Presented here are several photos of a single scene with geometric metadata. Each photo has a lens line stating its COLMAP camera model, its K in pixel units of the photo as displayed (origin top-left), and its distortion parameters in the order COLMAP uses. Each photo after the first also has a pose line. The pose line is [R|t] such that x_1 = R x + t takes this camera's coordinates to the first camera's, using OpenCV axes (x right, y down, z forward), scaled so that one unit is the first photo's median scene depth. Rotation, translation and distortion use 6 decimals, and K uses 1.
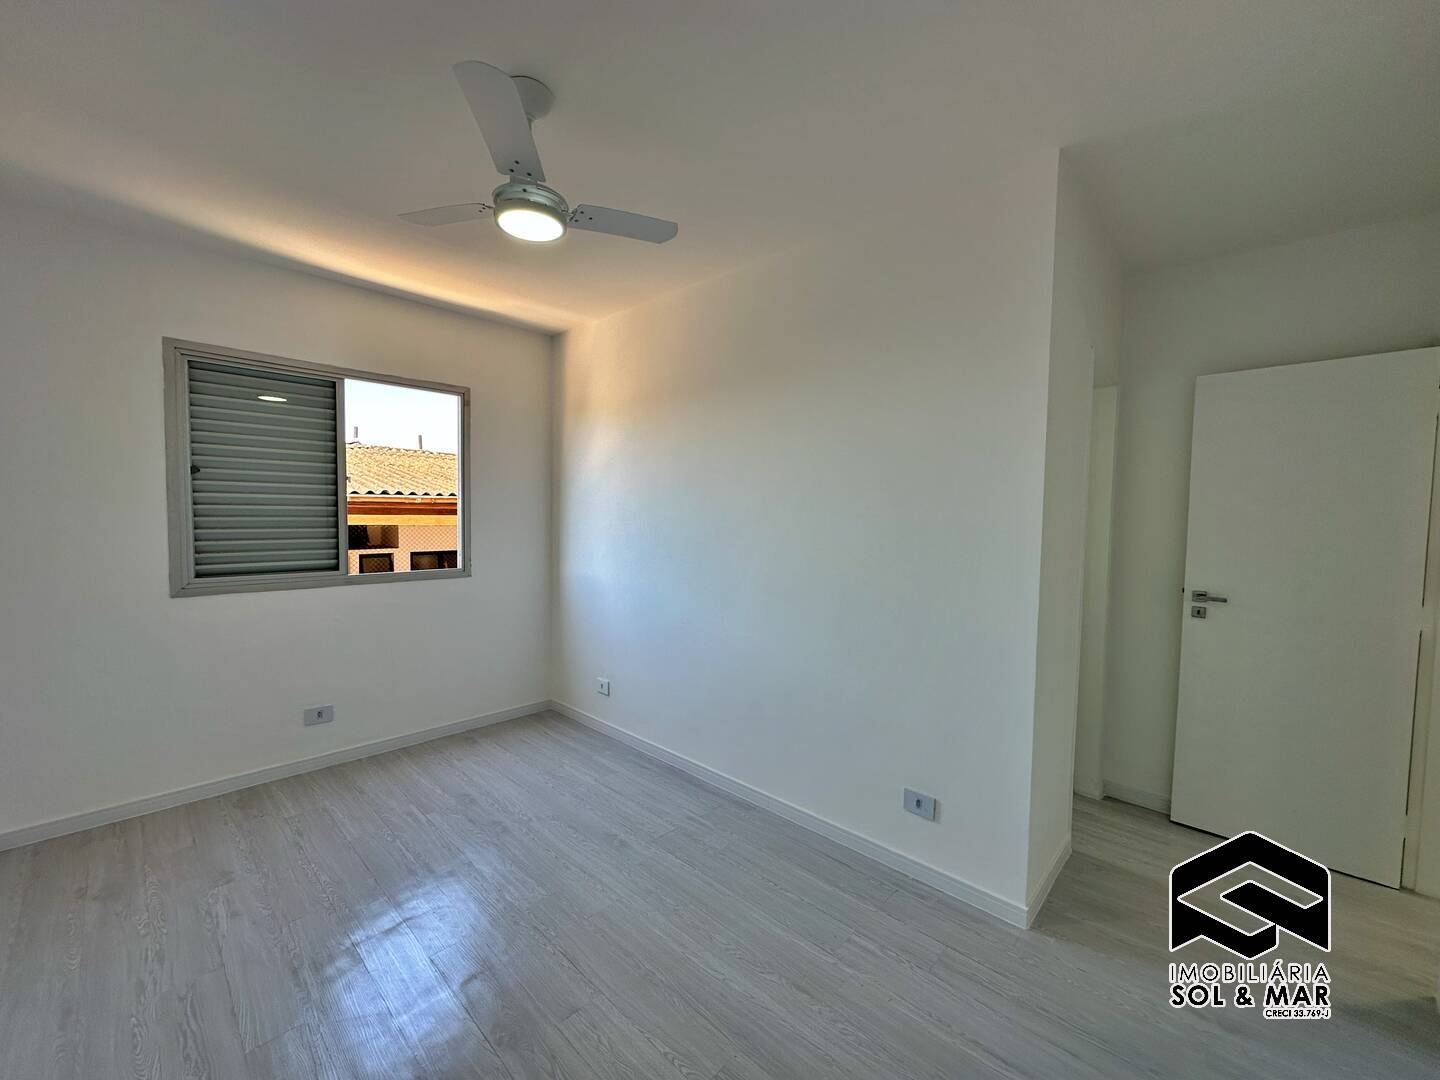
lens RADIAL K [[574.1, 0, 721.9], [0, 574.1, 536.8], [0, 0, 1]] dist [-0.002035, 0.000413]
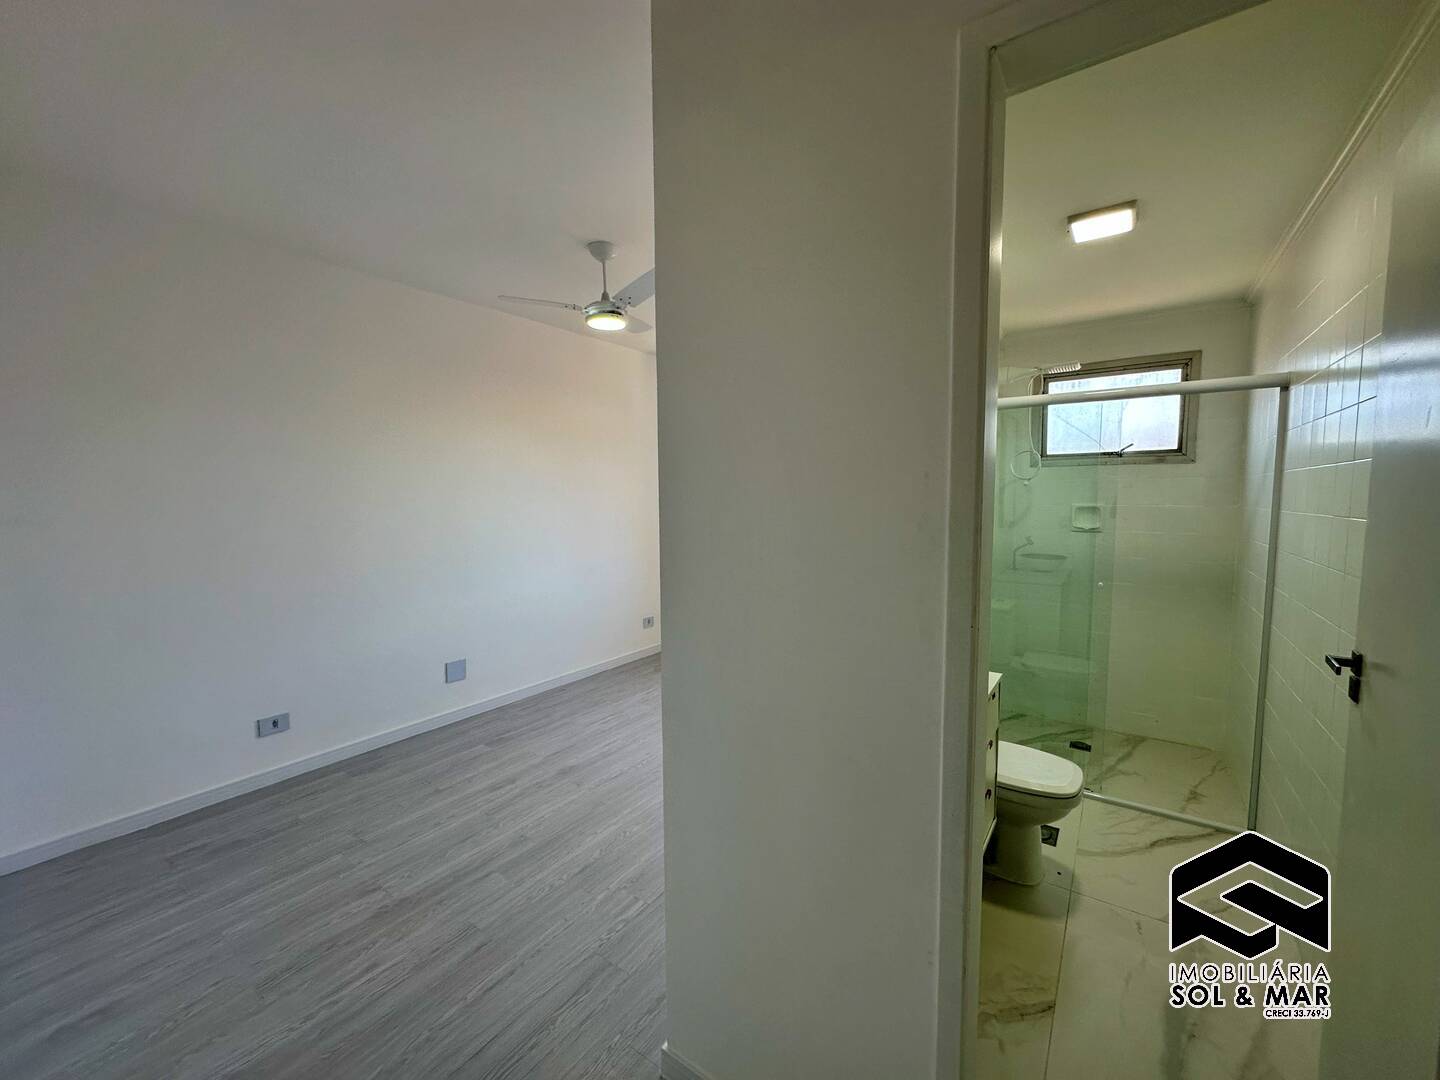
lens RADIAL K [[574.1, 0, 715.8], [0, 574.1, 536.8], [0, 0, 1]] dist [-0.002035, 0.000413]
pose [[0.130858, 0.054961, -0.989876, 0.903492], [-0.032769, 0.998156, 0.051089, -0.012744], [0.990859, 0.025752, 0.132418, 0.716077]]
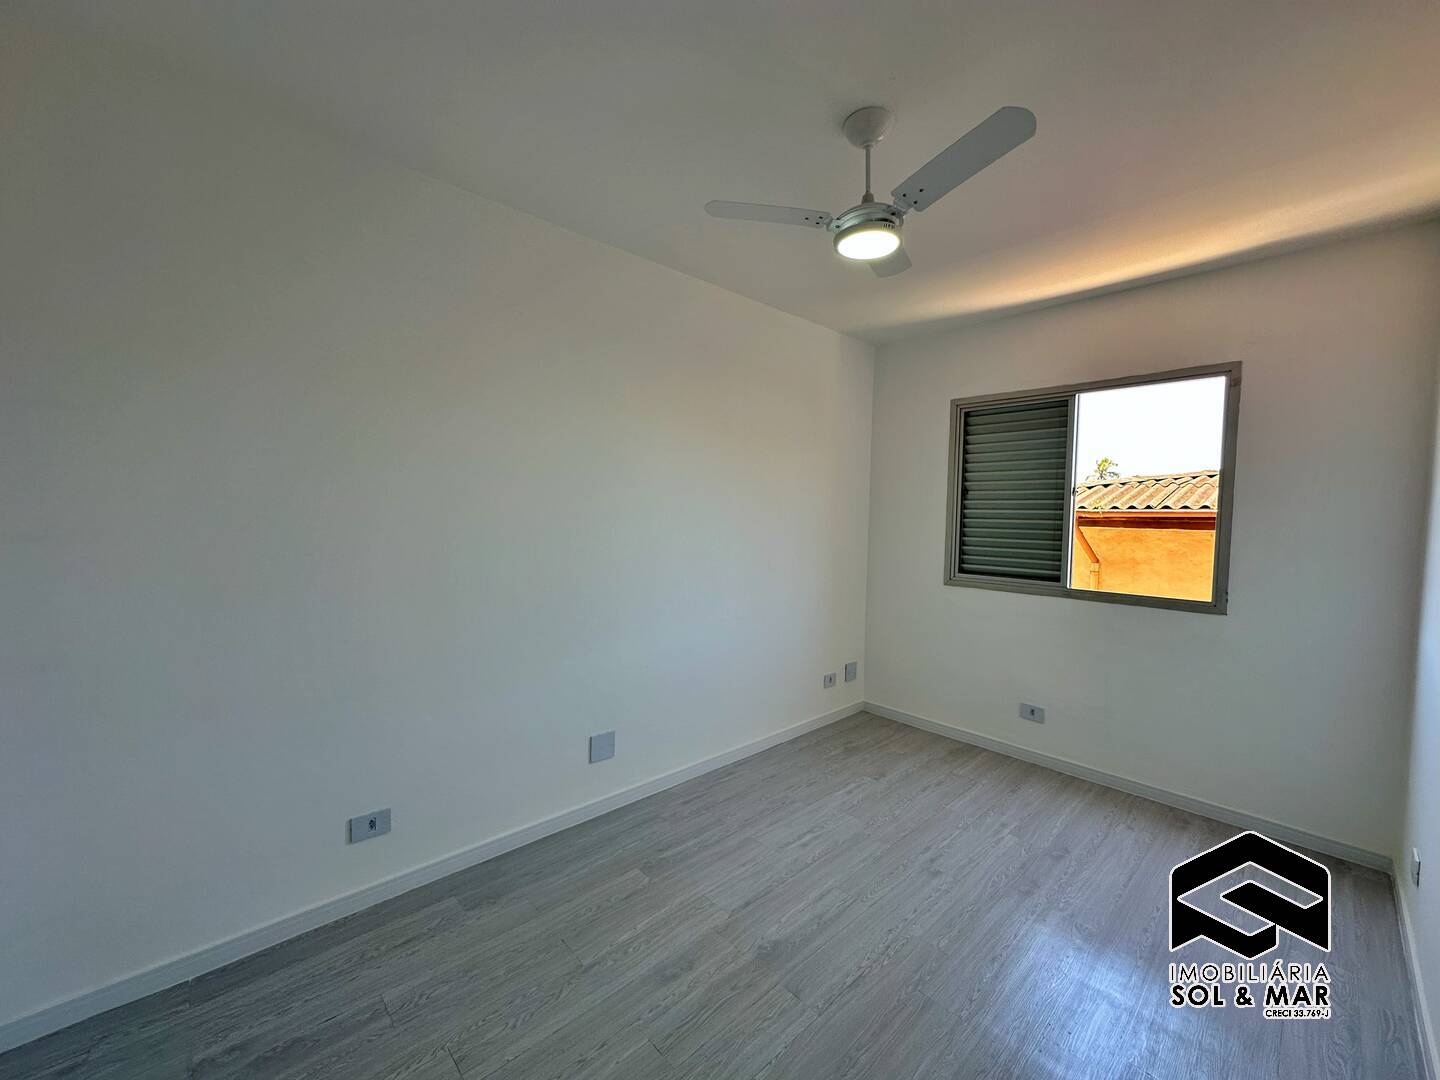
lens RADIAL K [[574.1, 0, 718.9], [0, 574.1, 540.0], [0, 0, 1]] dist [-0.002035, 0.000413]
pose [[-0.064272, 0.034277, -0.997344, 0.475424], [-0.063118, 0.997269, 0.038342, -0.022142], [0.995934, 0.065415, -0.061933, 0.535879]]
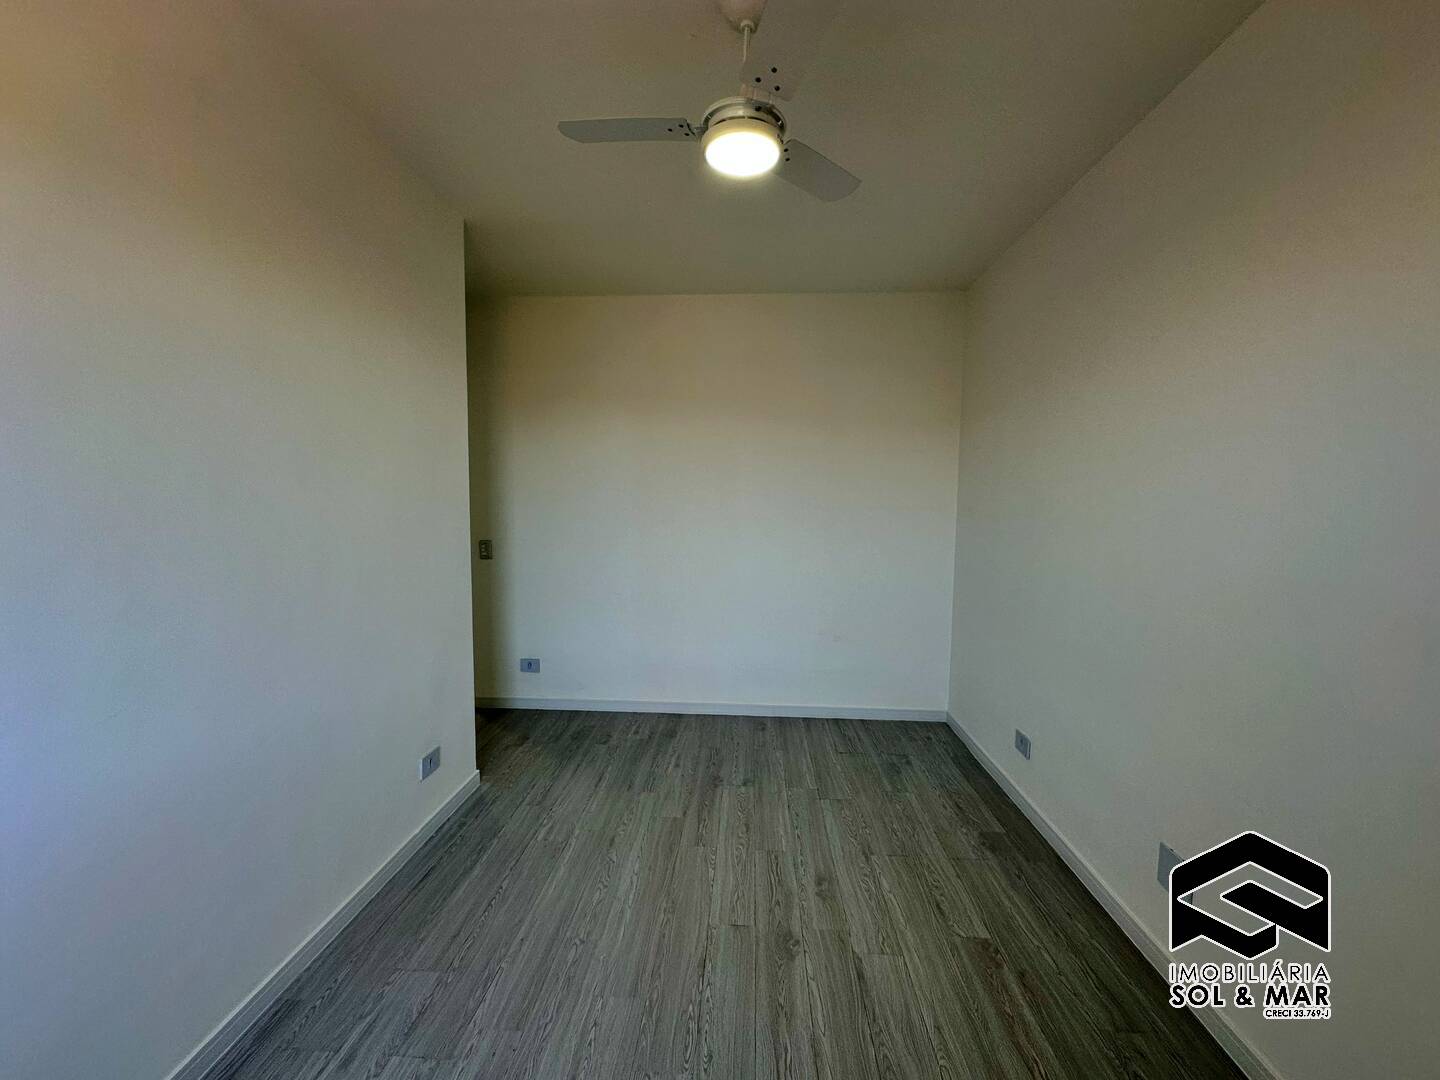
lens RADIAL K [[574.1, 0, 719.5], [0, 574.1, 538.6], [0, 0, 1]] dist [-0.002035, 0.000413]
pose [[-0.640943, -0.079137, 0.763498, -0.647754], [0.012788, 0.993432, 0.113705, -0.046213], [-0.767482, 0.082642, -0.635722, 1.041800]]
